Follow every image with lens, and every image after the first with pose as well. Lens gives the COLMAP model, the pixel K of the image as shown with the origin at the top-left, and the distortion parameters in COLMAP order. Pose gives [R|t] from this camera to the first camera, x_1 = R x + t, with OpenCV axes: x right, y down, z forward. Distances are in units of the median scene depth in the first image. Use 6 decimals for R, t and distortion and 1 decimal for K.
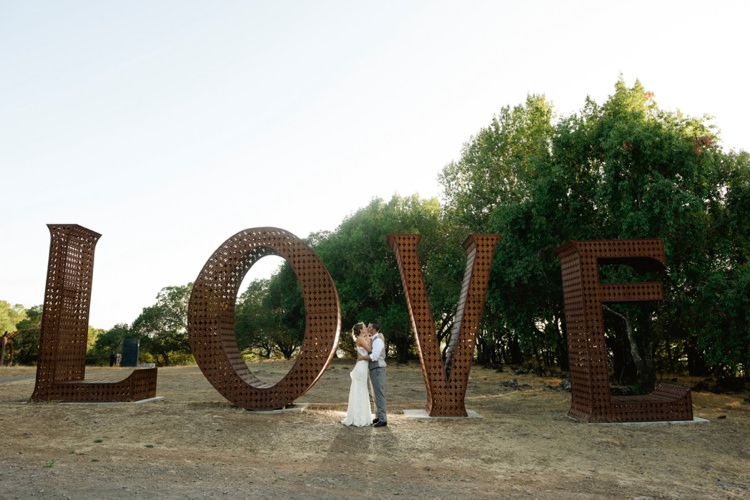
lens RADIAL K [[512.4, 0, 373.7], [0, 512.4, 250.5], [0, 0, 1]] dist [-0.004016, 0.001039]
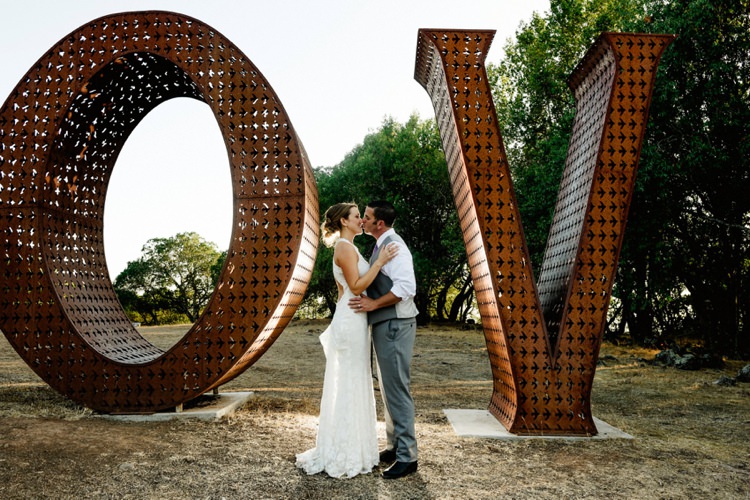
lens RADIAL K [[512.4, 0, 376.4], [0, 512.4, 248.8], [0, 0, 1]] dist [-0.004016, 0.001039]
pose [[0.999768, 0.012960, -0.017204, 0.000060], [-0.011860, 0.997969, 0.062588, 0.133776], [0.017981, -0.062369, 0.997891, 0.544154]]
